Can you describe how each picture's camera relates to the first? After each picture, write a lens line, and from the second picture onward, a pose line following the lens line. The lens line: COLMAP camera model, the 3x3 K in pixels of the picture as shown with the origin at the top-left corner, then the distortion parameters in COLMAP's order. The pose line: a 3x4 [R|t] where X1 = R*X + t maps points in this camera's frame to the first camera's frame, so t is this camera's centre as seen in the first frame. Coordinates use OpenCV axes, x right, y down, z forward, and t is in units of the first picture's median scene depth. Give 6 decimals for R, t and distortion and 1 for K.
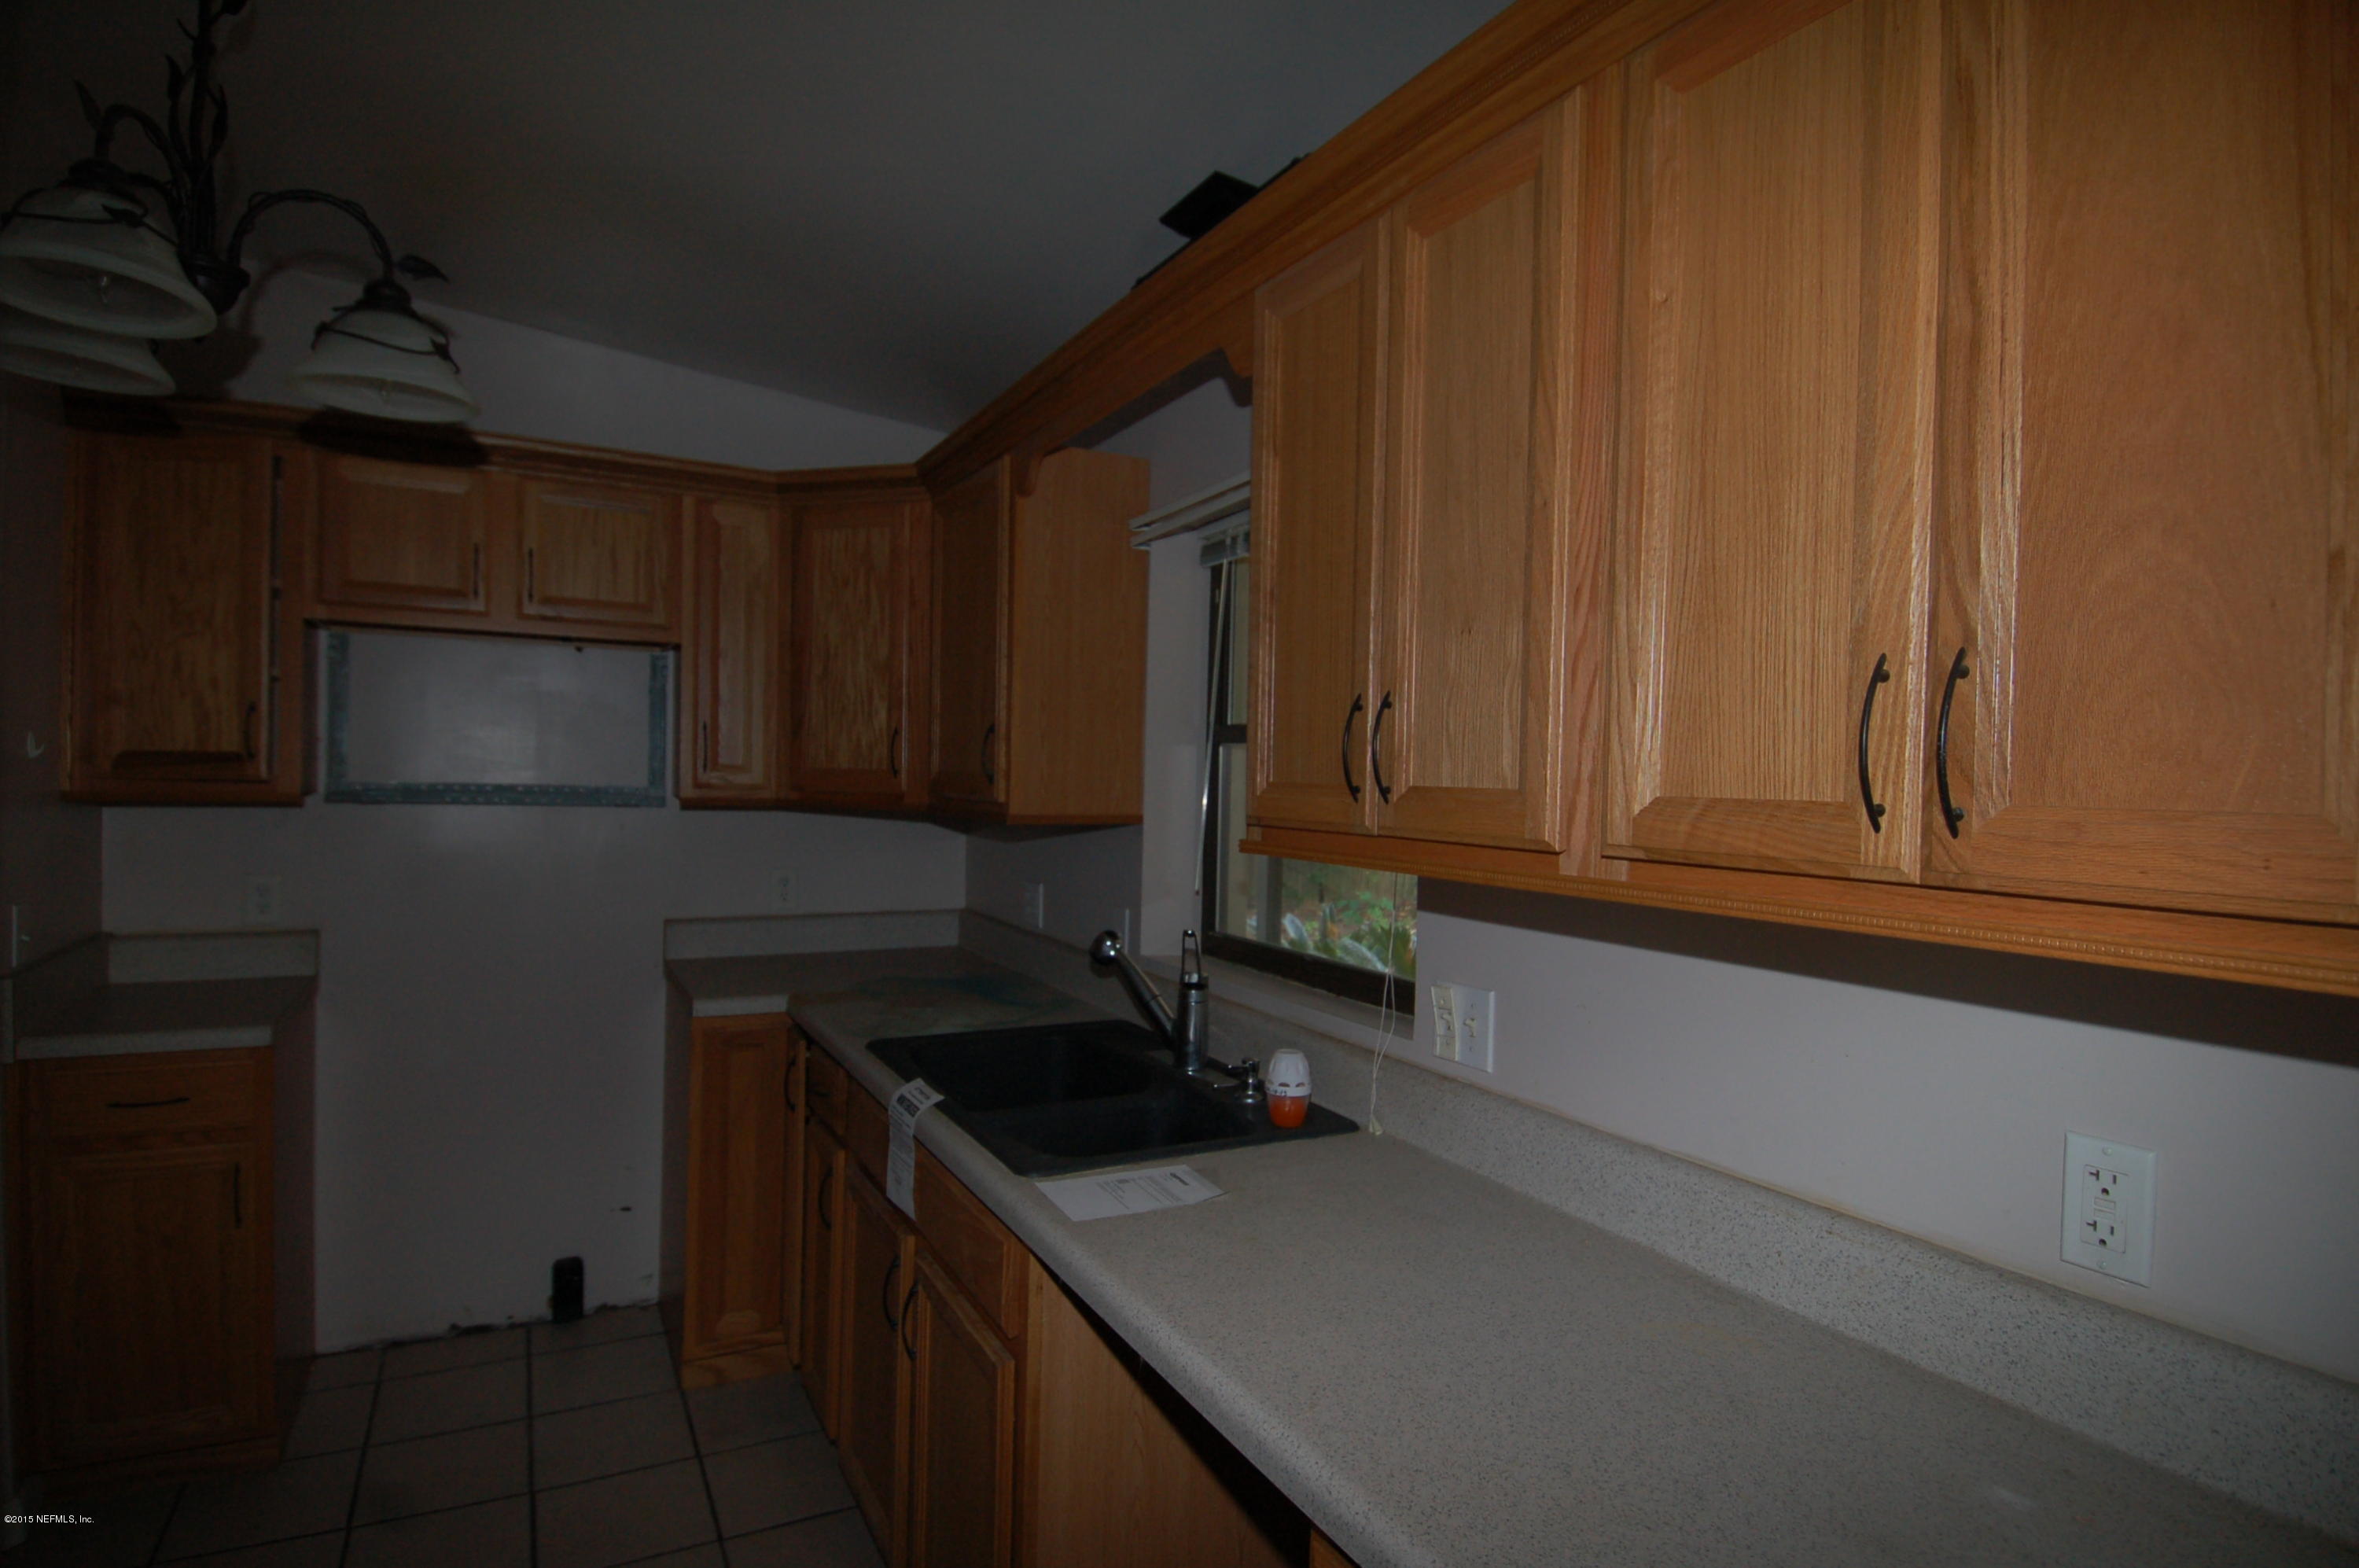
lens RADIAL K [[1216.0, 0, 1151.0], [0, 1216.0, 794.3], [0, 0, 1]] dist [0.048716, -0.055439]
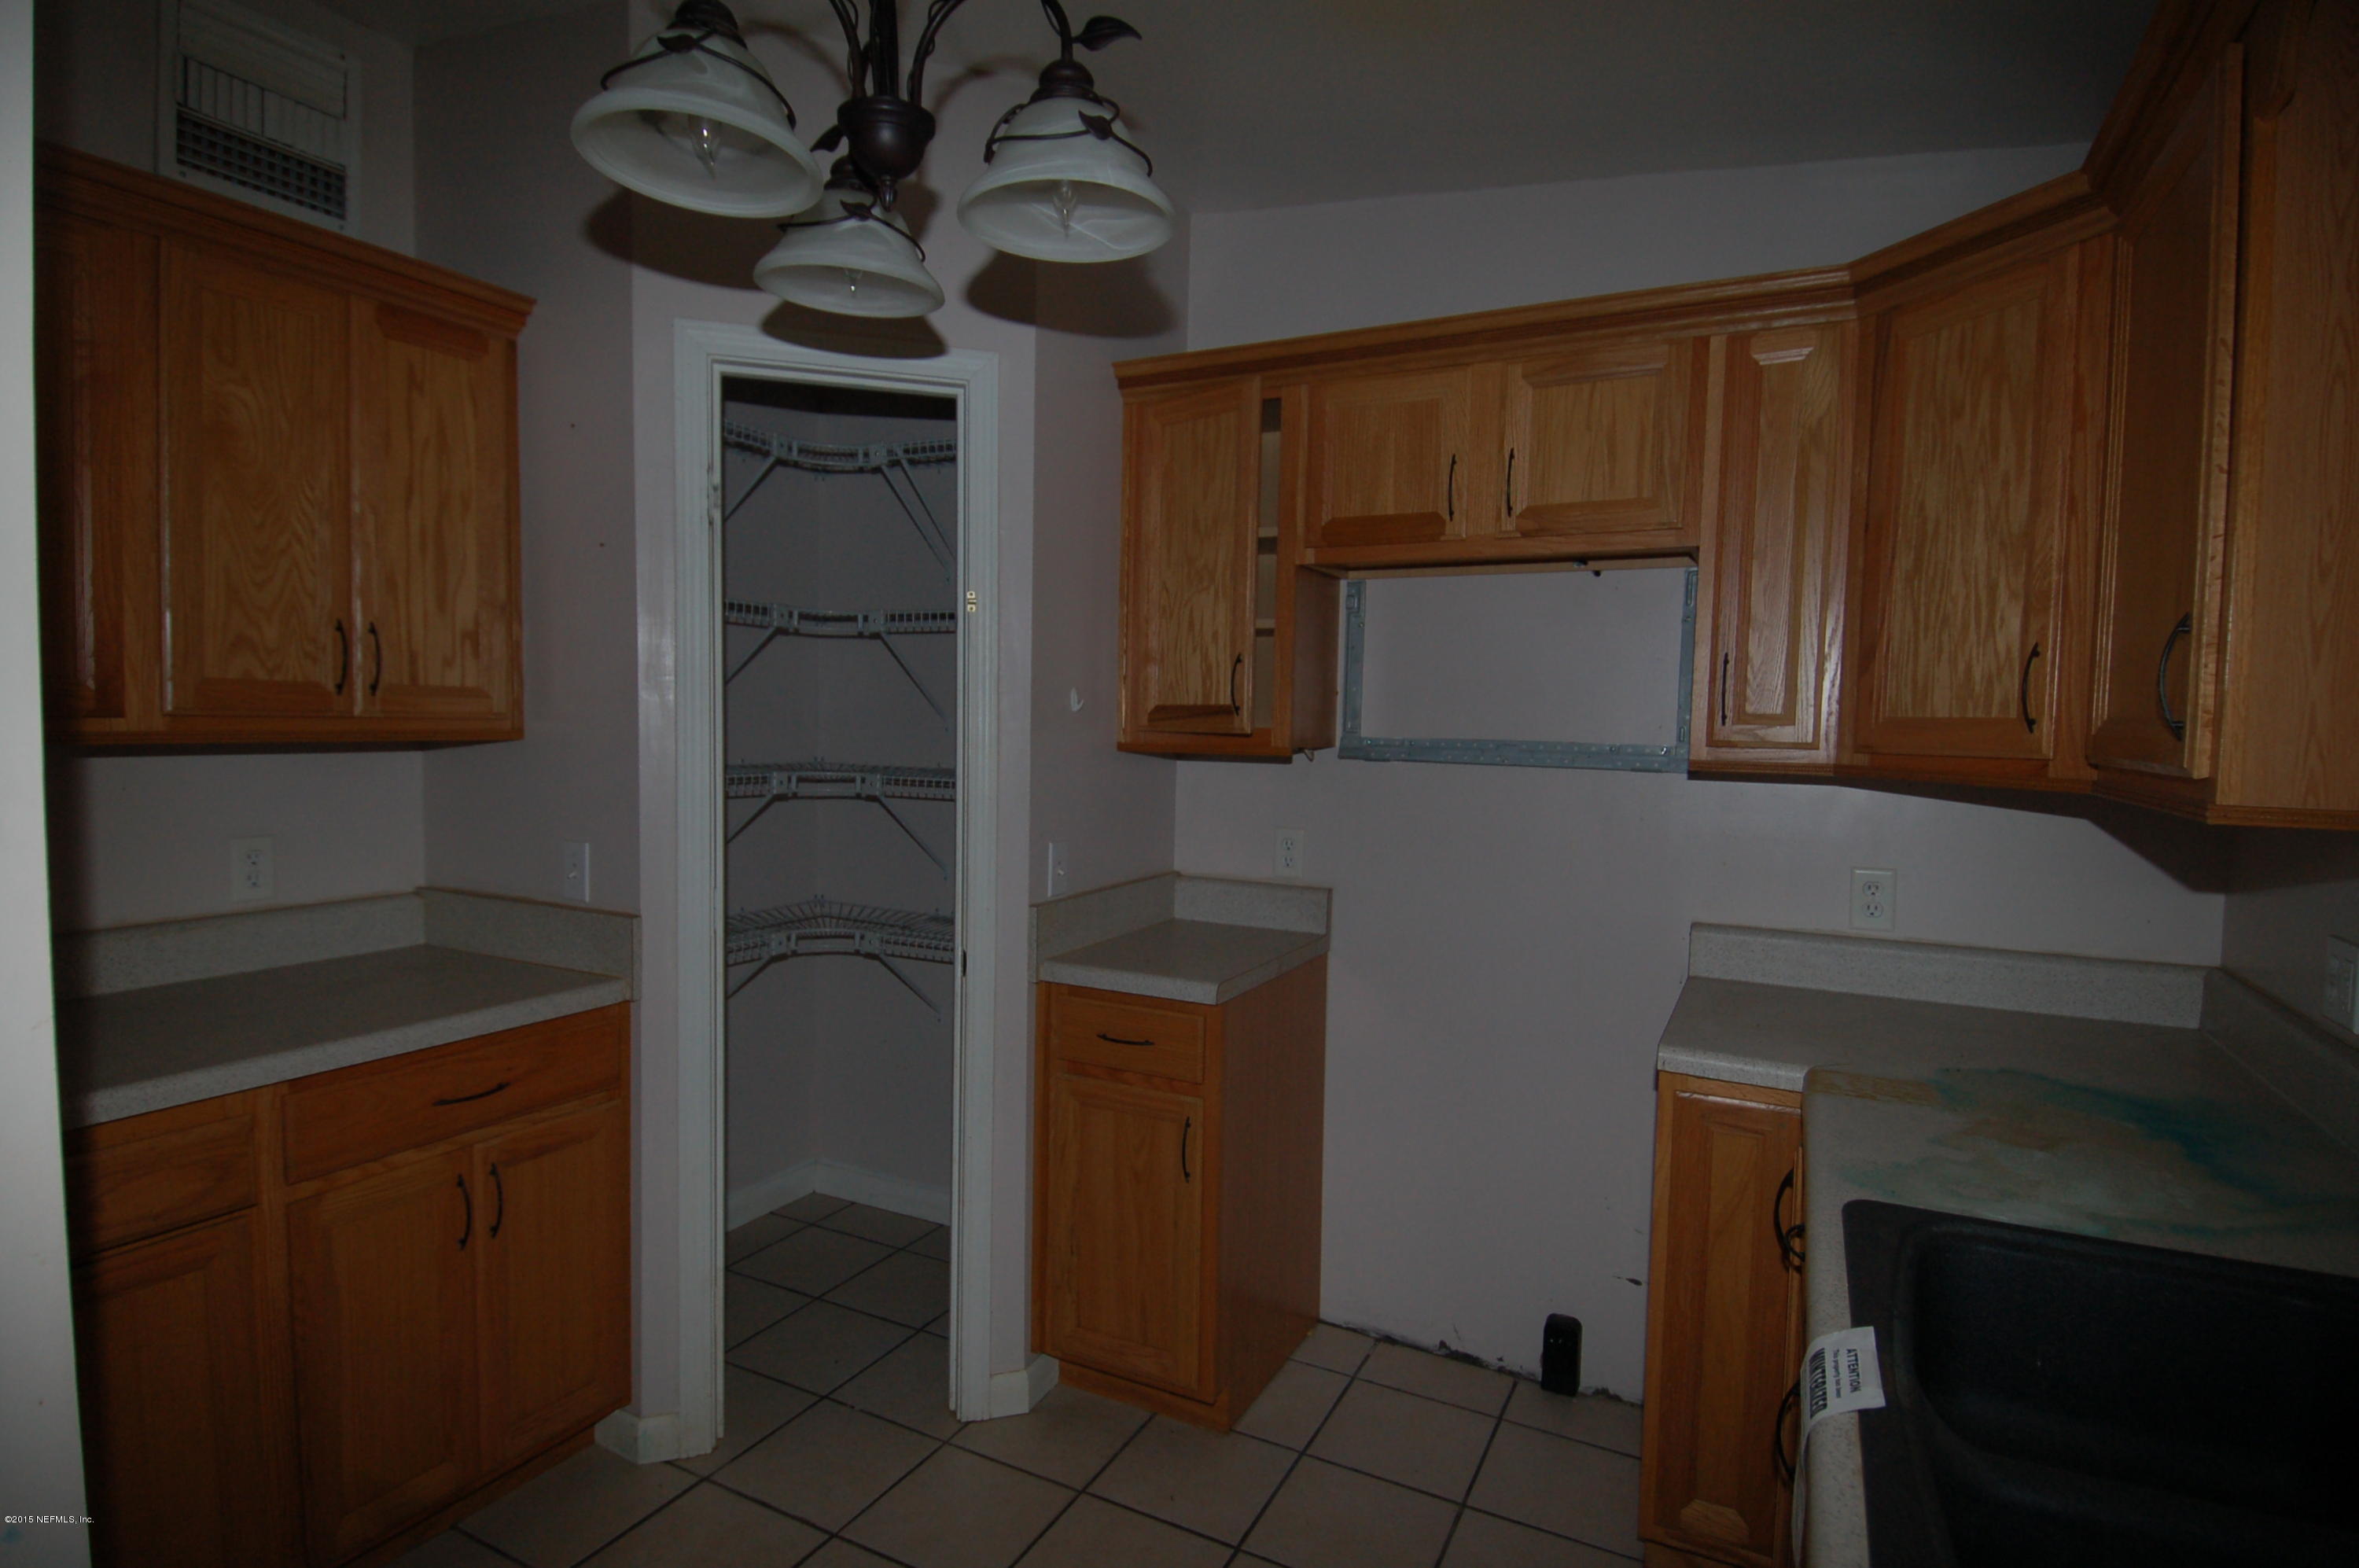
lens RADIAL K [[1216.0, 0, 1151.0], [0, 1216.0, 794.3], [0, 0, 1]] dist [0.048716, -0.055439]
pose [[0.575203, 0.041653, -0.816950, 0.026642], [-0.020990, 0.999125, 0.036163, 0.003319], [0.817741, -0.003653, 0.575574, 0.325858]]
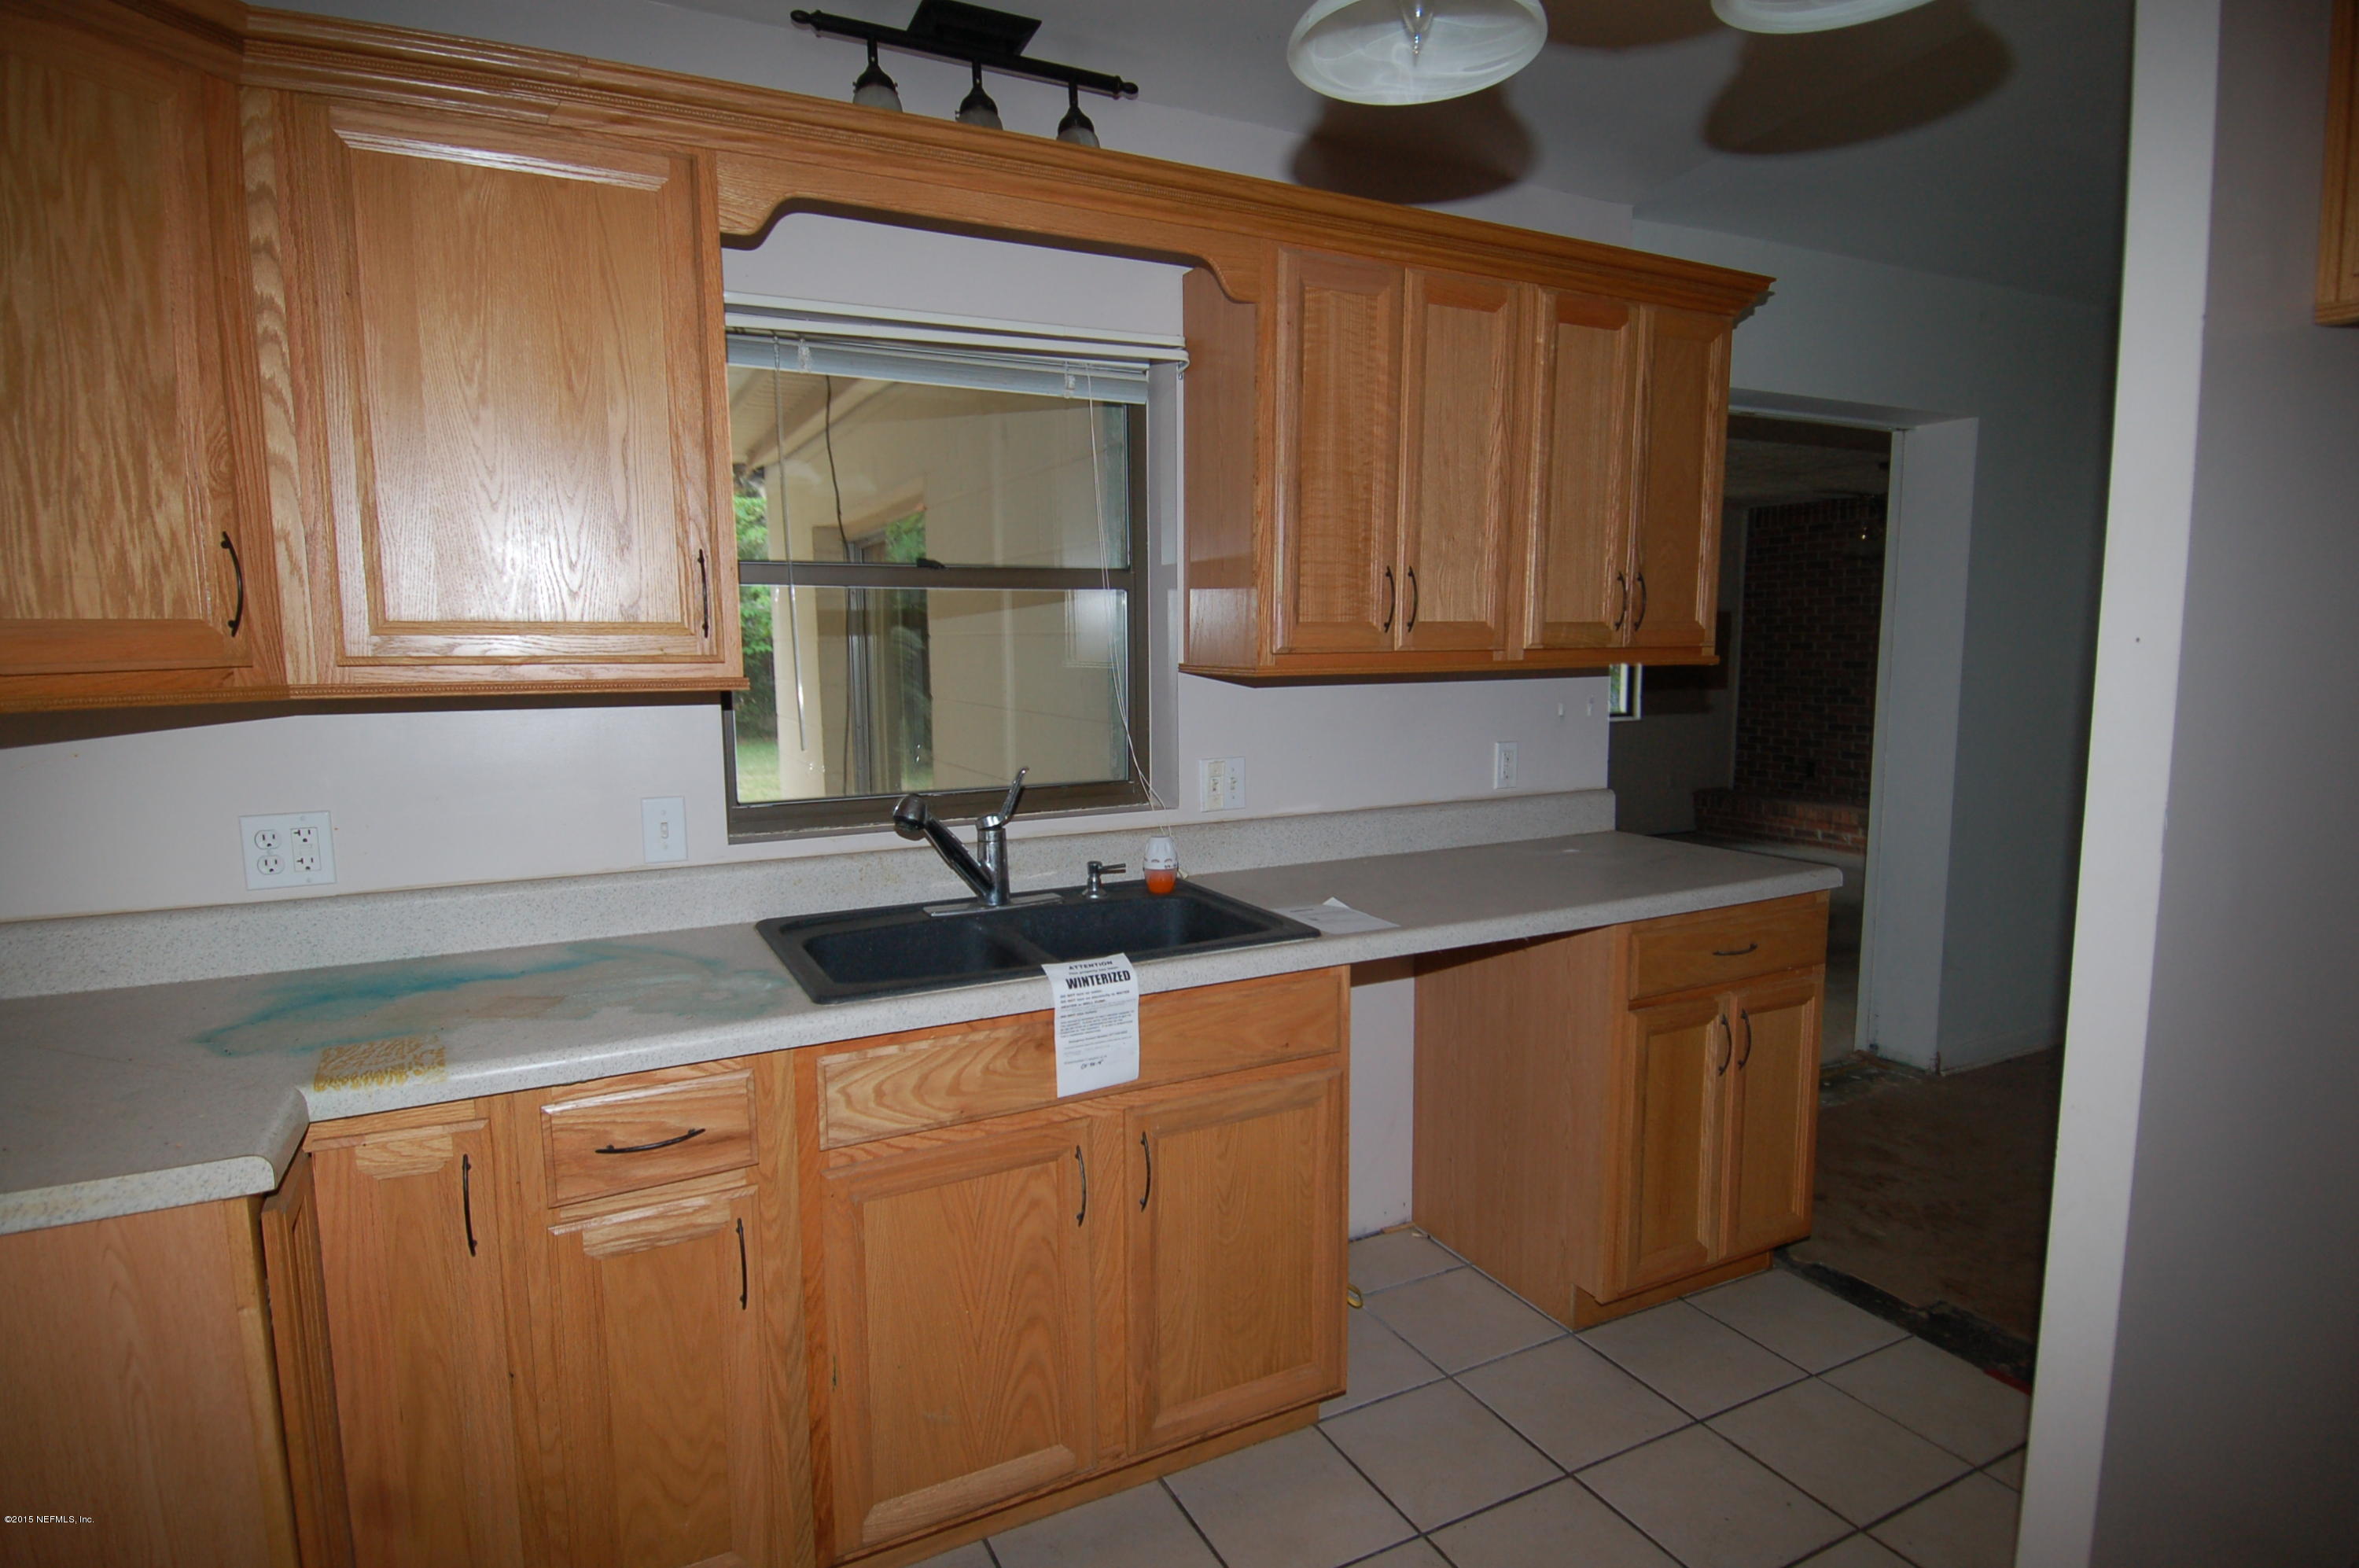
lens RADIAL K [[1216.0, 0, 1151.0], [0, 1216.0, 794.3], [0, 0, 1]] dist [0.048716, -0.055439]
pose [[0.005195, -0.148673, 0.988873, -0.717381], [0.026304, 0.988564, 0.148488, -0.014359], [-0.999641, 0.025240, 0.009046, 0.621729]]
